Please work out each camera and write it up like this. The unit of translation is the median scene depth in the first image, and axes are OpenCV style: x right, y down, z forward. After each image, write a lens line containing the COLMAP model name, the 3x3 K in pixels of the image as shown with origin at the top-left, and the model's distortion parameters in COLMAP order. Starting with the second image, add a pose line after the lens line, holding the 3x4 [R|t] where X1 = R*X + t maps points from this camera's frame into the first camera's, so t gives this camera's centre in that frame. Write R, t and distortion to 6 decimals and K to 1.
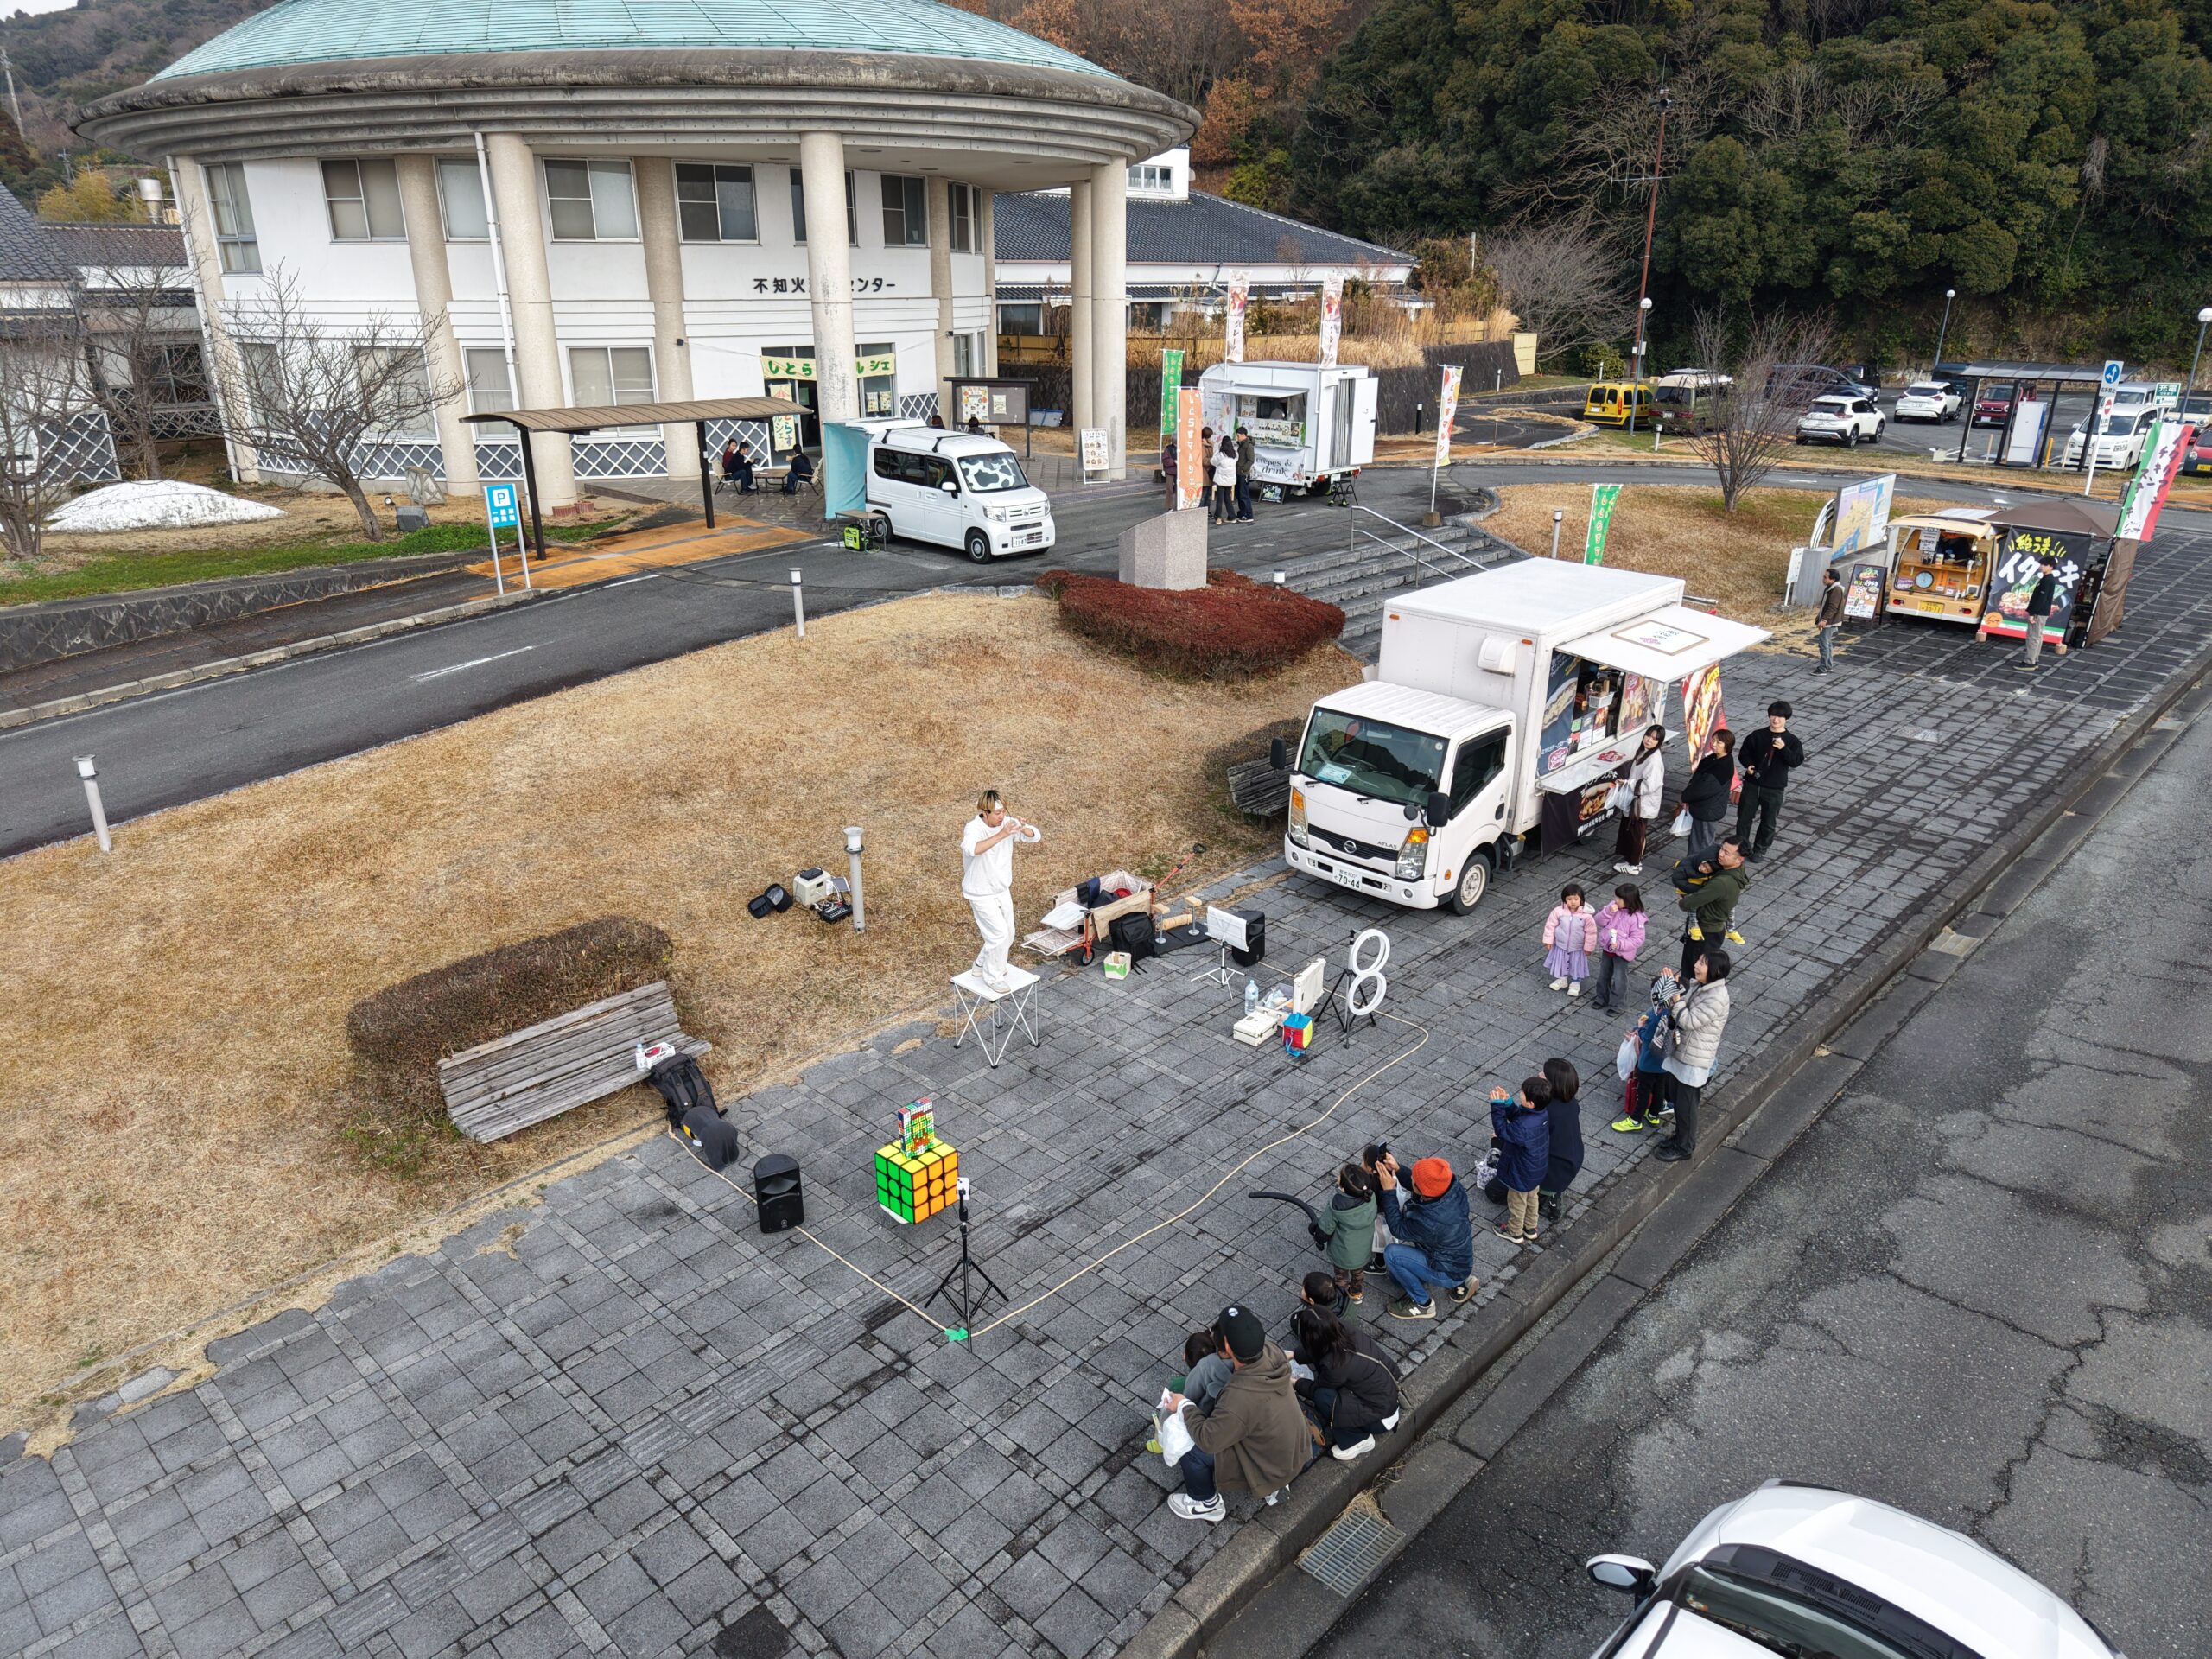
lens RADIAL K [[1475.7, 0, 1110.0], [0, 1475.7, 837.0], [0, 0, 1]] dist [0.030692, -0.032396]
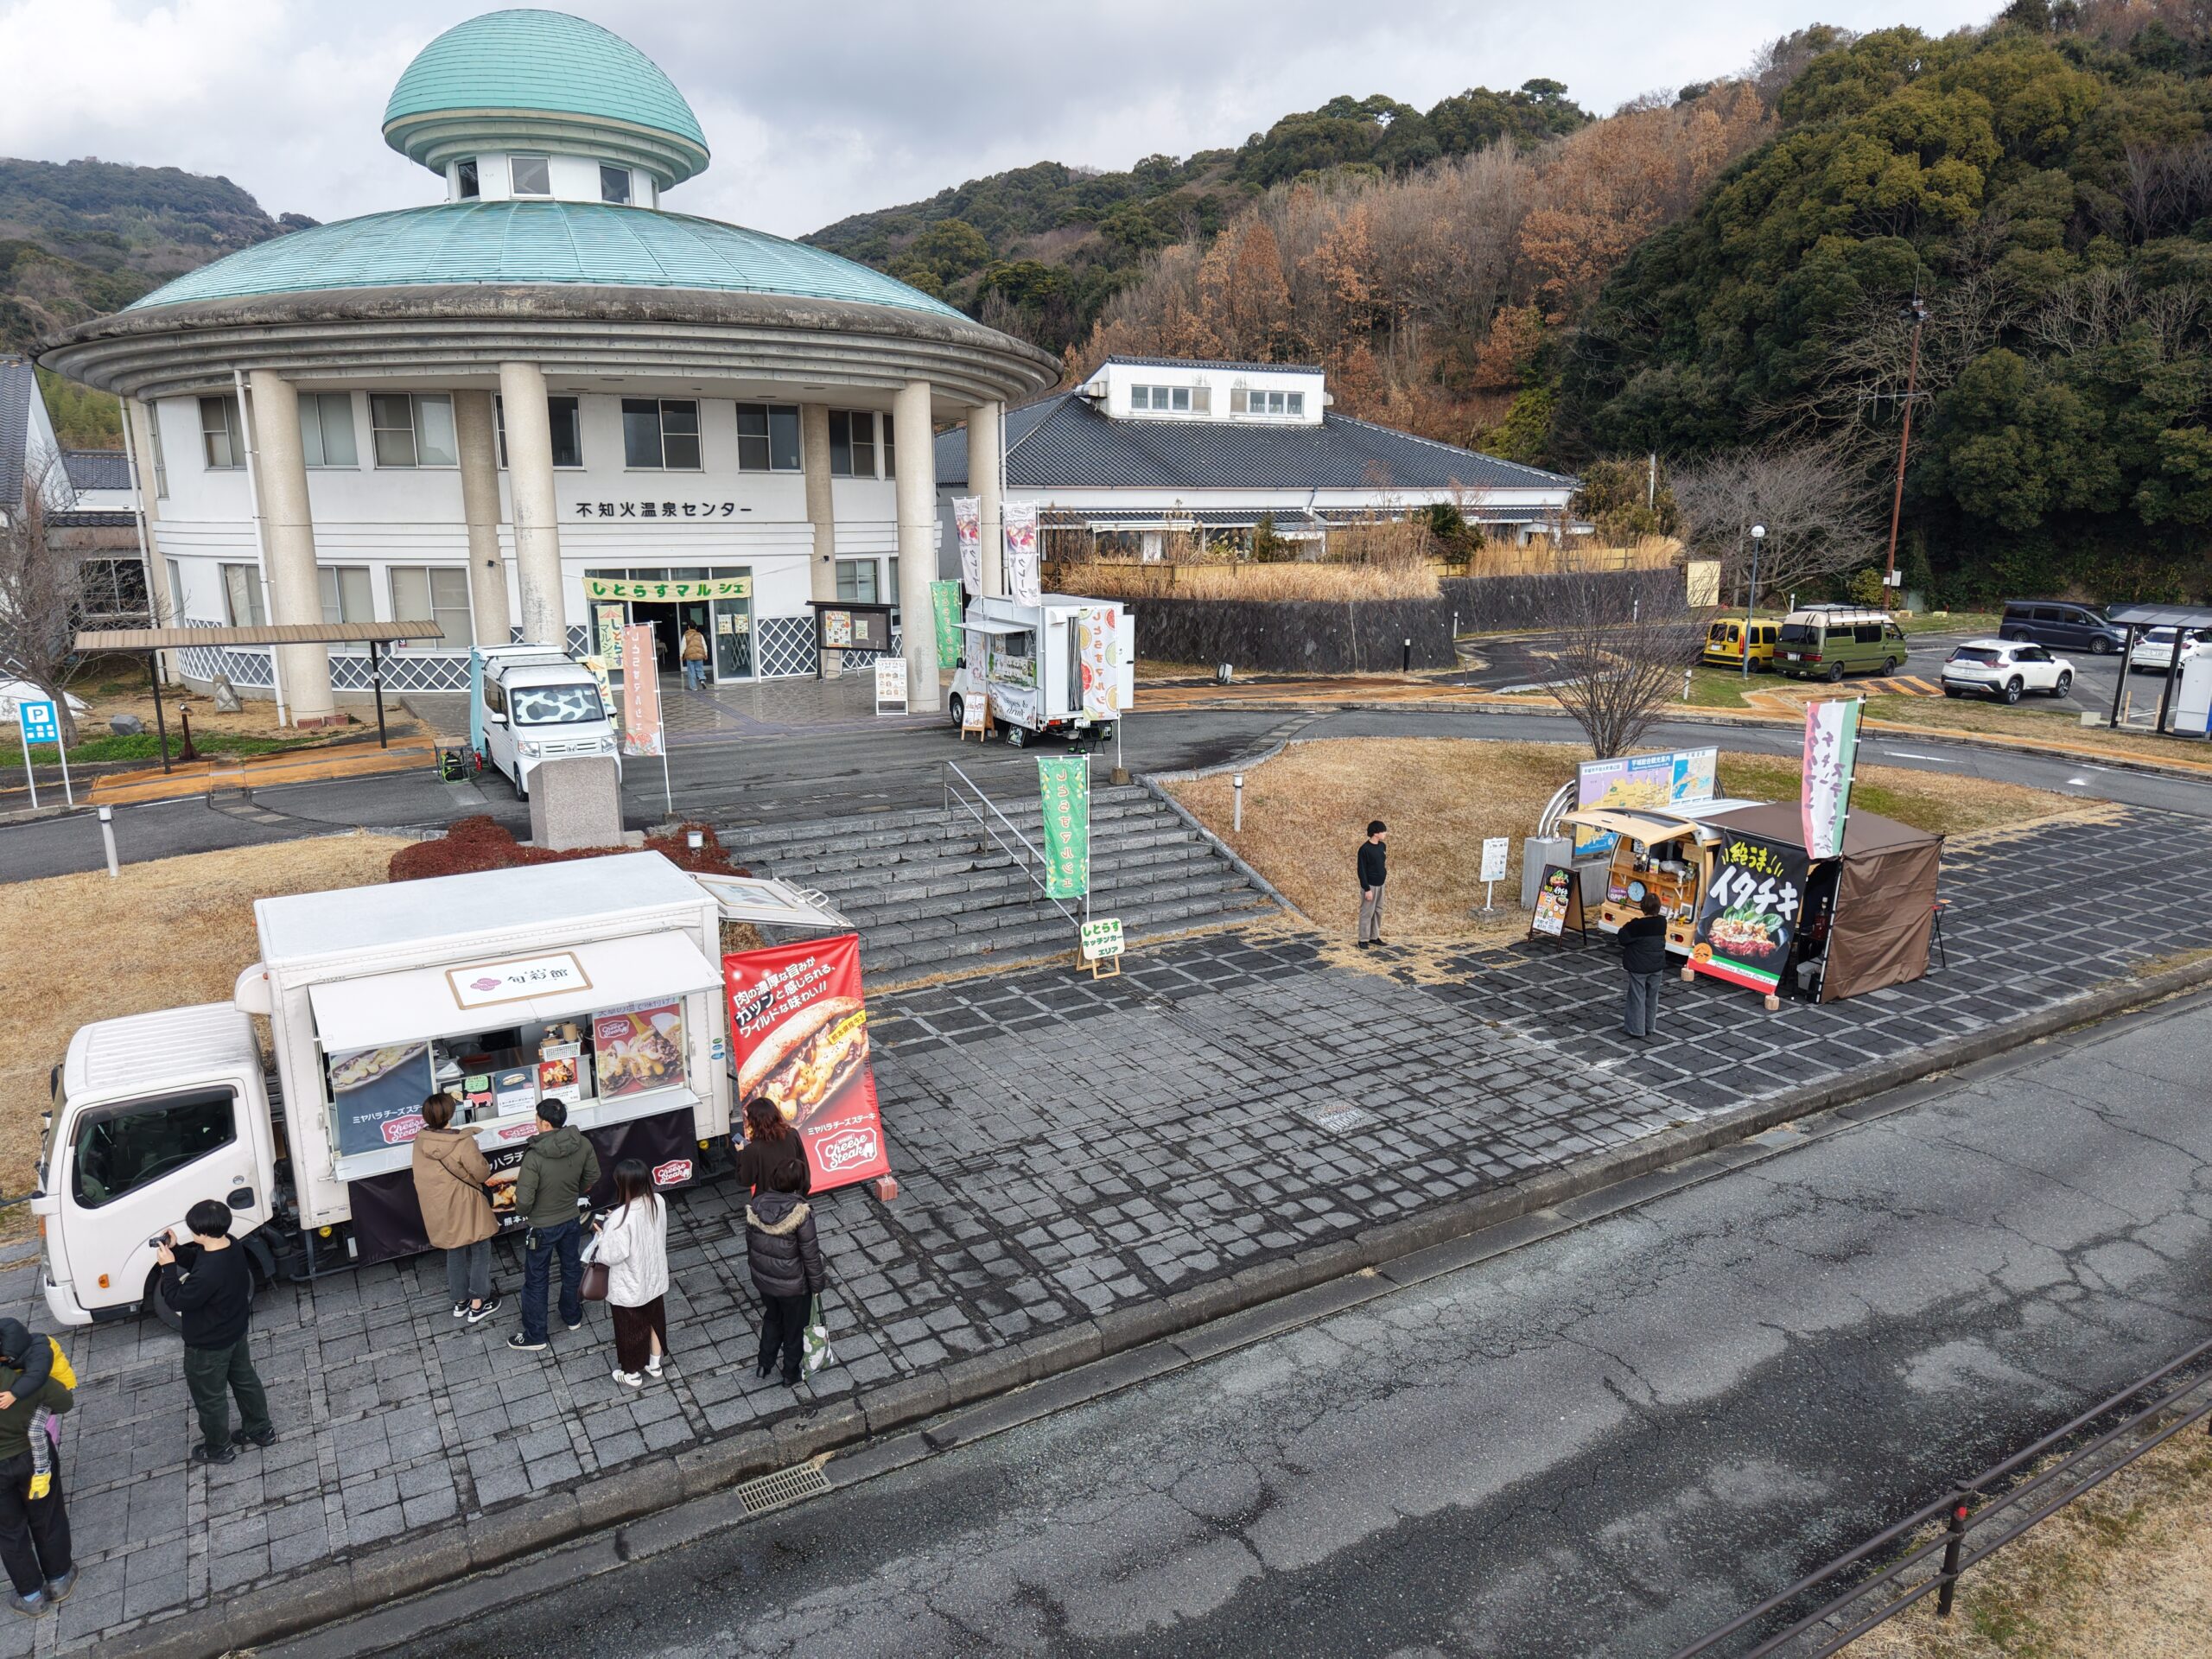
lens RADIAL K [[1475.7, 0, 1110.0], [0, 1475.7, 837.0], [0, 0, 1]] dist [0.030692, -0.032396]
pose [[0.963307, 0.060953, -0.261387, 0.438912], [-0.096018, 0.987683, -0.123544, -0.073724], [0.250637, 0.144109, 0.957295, 0.186914]]
